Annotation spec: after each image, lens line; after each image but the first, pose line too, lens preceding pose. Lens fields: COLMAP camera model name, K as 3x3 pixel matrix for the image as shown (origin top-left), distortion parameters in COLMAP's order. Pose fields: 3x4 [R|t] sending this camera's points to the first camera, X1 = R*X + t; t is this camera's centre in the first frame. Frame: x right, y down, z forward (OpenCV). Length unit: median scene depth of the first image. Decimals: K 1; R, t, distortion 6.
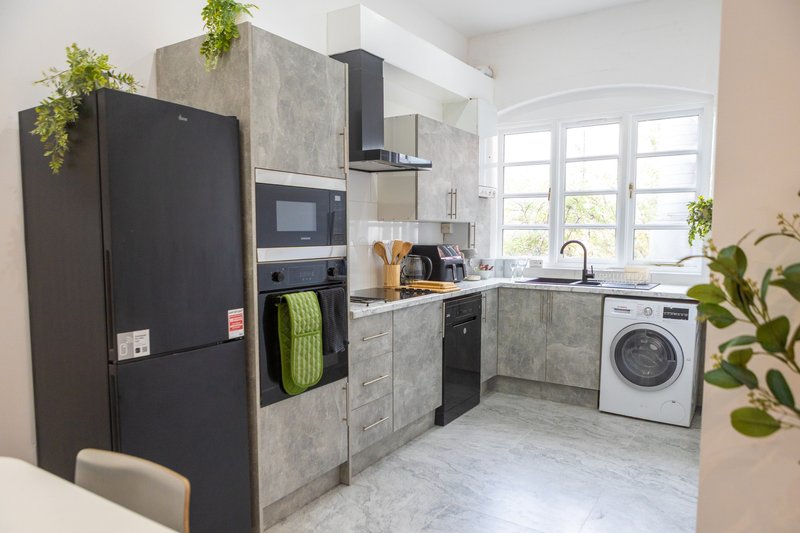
lens RADIAL K [[546.5, 0, 404.6], [0, 546.5, 273.8], [0, 0, 1]] dist [-0.024290, 0.012387]
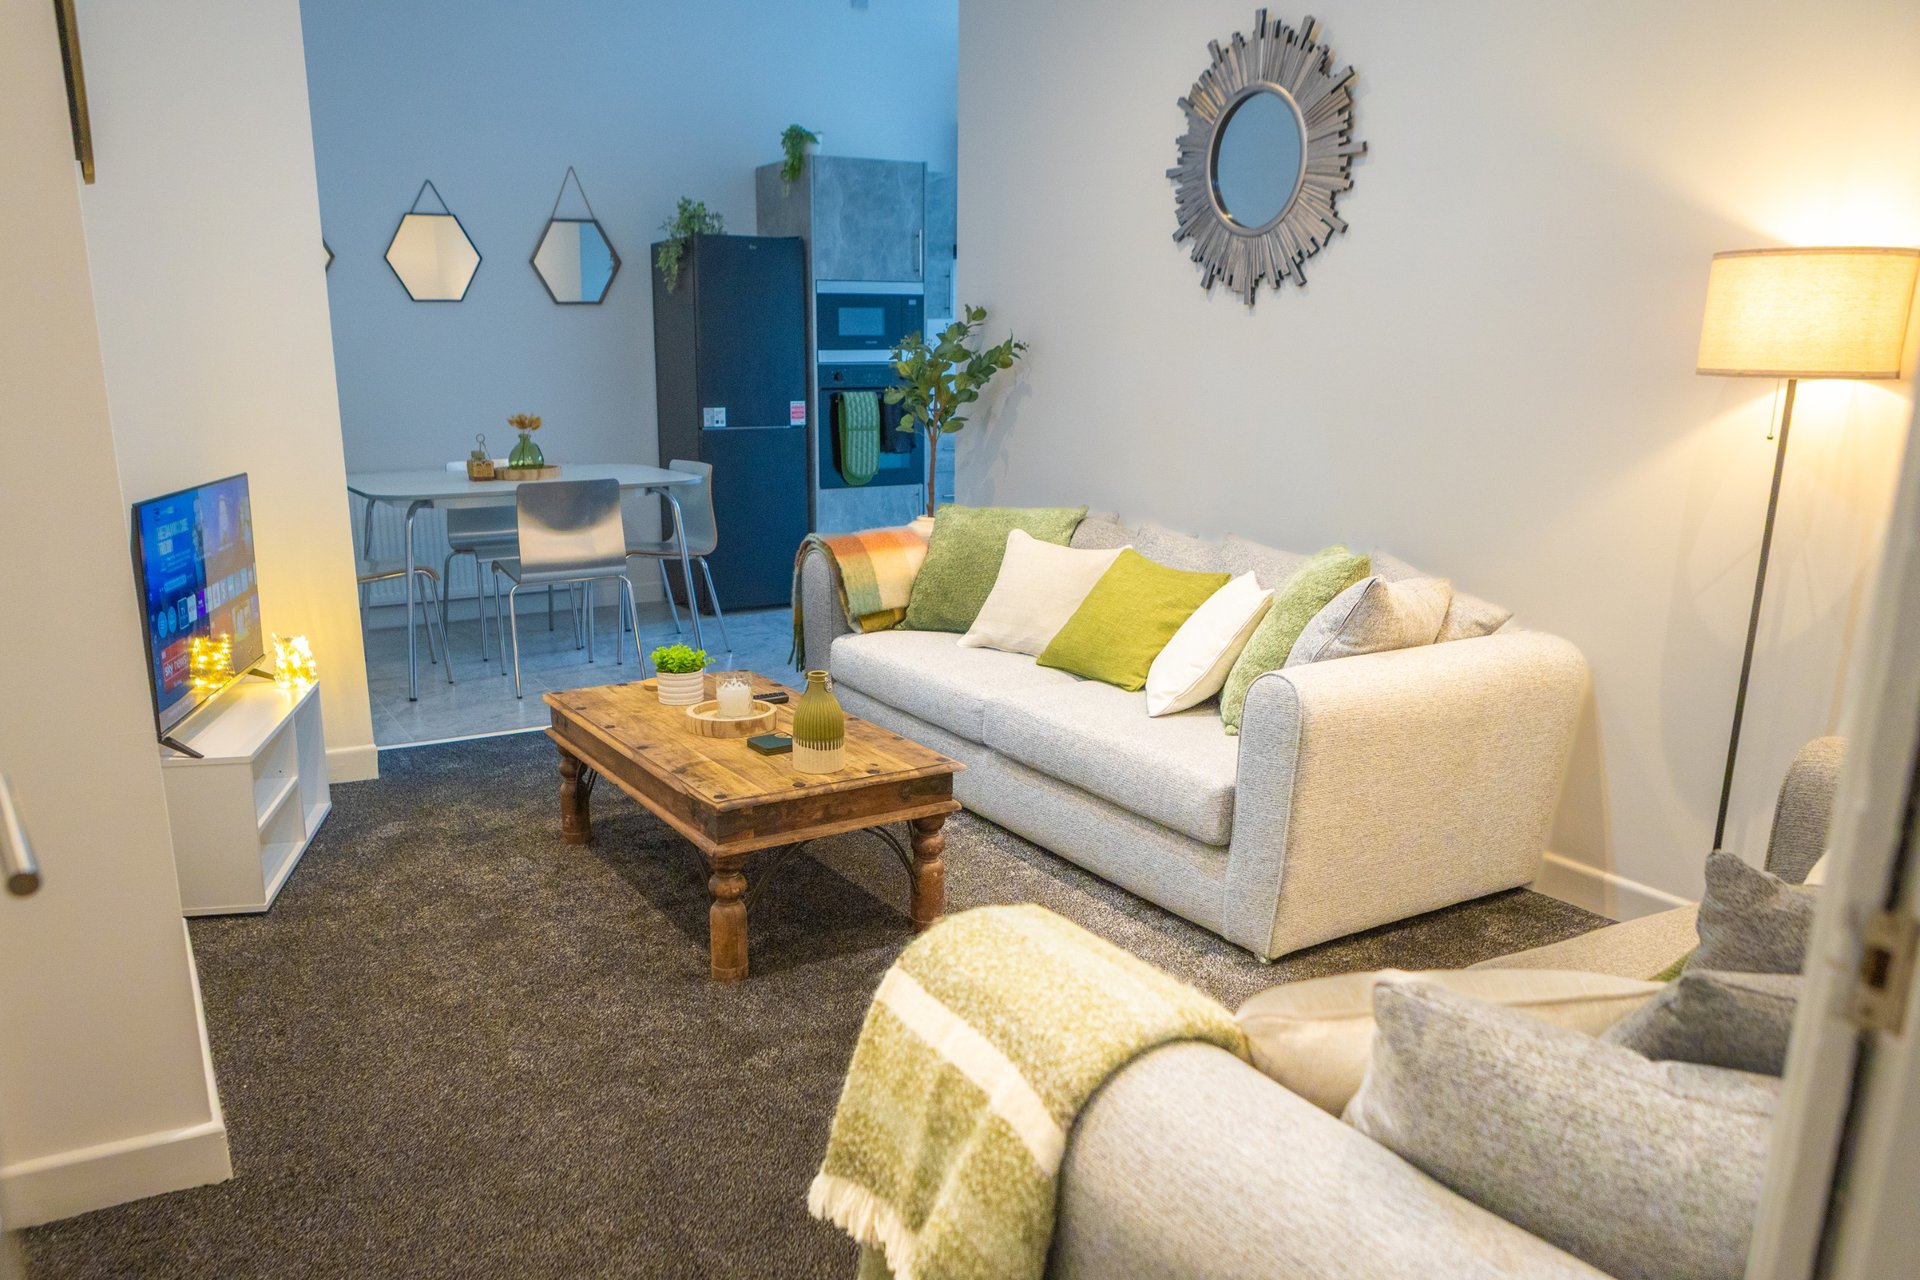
lens RADIAL K [[1581.6, 0, 936.7], [0, 1581.6, 739.4], [0, 0, 1]] dist [-0.026598, 0.012841]
pose [[0.885656, 0.112198, -0.450582, 1.151245], [-0.034938, 0.983720, 0.176279, 0.123338], [0.463025, -0.140381, 0.875158, -1.438508]]
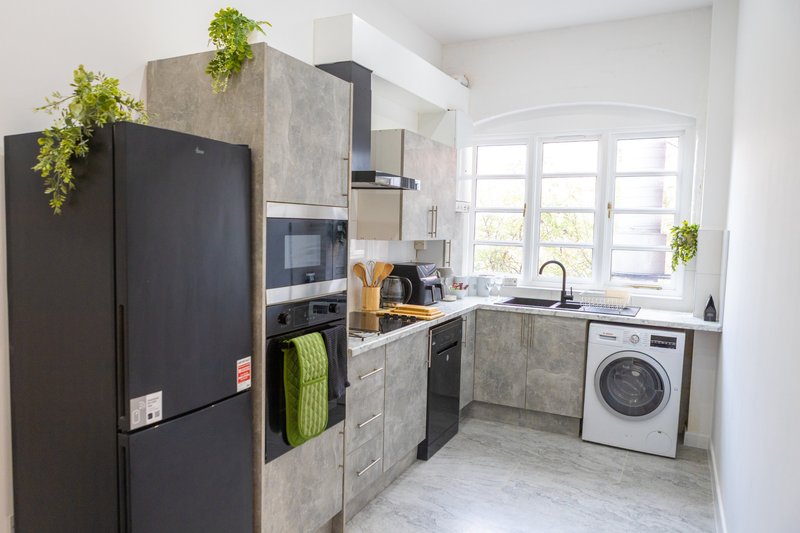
lens RADIAL K [[571.4, 0, 379.2], [0, 571.4, 260.3], [0, 0, 1]] dist [-0.033748, 0.030748]
pose [[0.996253, 0.016419, 0.084917, -0.119417], [-0.015266, 0.999782, -0.014213, -0.061349], [-0.085132, 0.012863, 0.996287, 0.027323]]
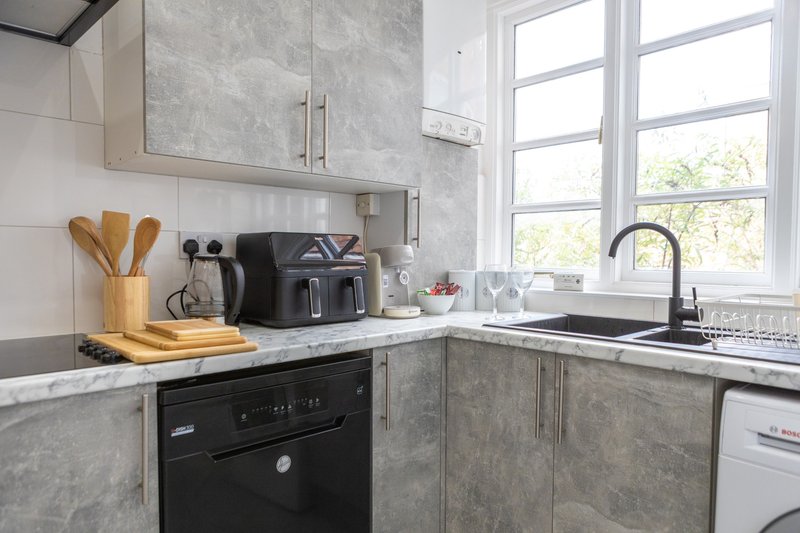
lens RADIAL K [[546.5, 0, 398.1], [0, 546.5, 273.5], [0, 0, 1]] dist [-0.024290, 0.012387]
pose [[0.972135, 0.010592, -0.234180, 0.331281], [-0.020177, 0.999052, -0.038569, -0.009129], [0.233550, 0.042220, 0.971428, 0.837206]]
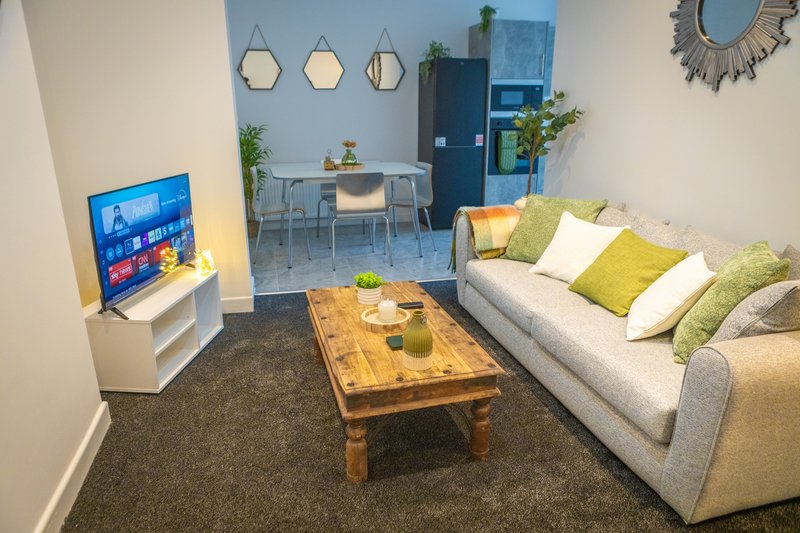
lens RADIAL K [[571.4, 0, 401.3], [0, 571.4, 277.6], [0, 0, 1]] dist [-0.033748, 0.030748]
pose [[0.721018, 0.202647, -0.662621, 0.982494], [-0.052640, 0.969535, 0.239231, 0.067066], [0.690914, -0.137609, 0.709720, -0.935434]]
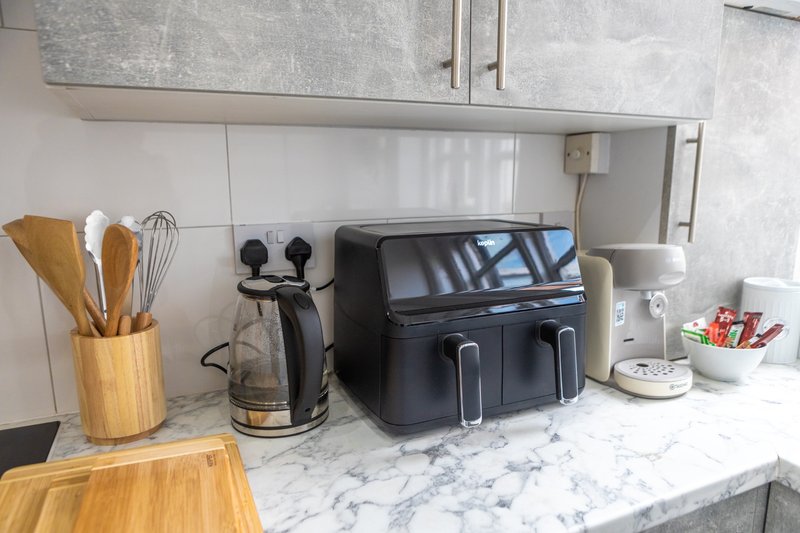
lens RADIAL K [[546.5, 0, 404.6], [0, 546.5, 278.1], [0, 0, 1]] dist [-0.024290, 0.012387]
pose [[0.841428, 0.090588, -0.532722, 0.226428], [-0.031095, 0.992332, 0.119630, -0.082310], [0.539474, -0.084095, 0.837793, 1.127624]]
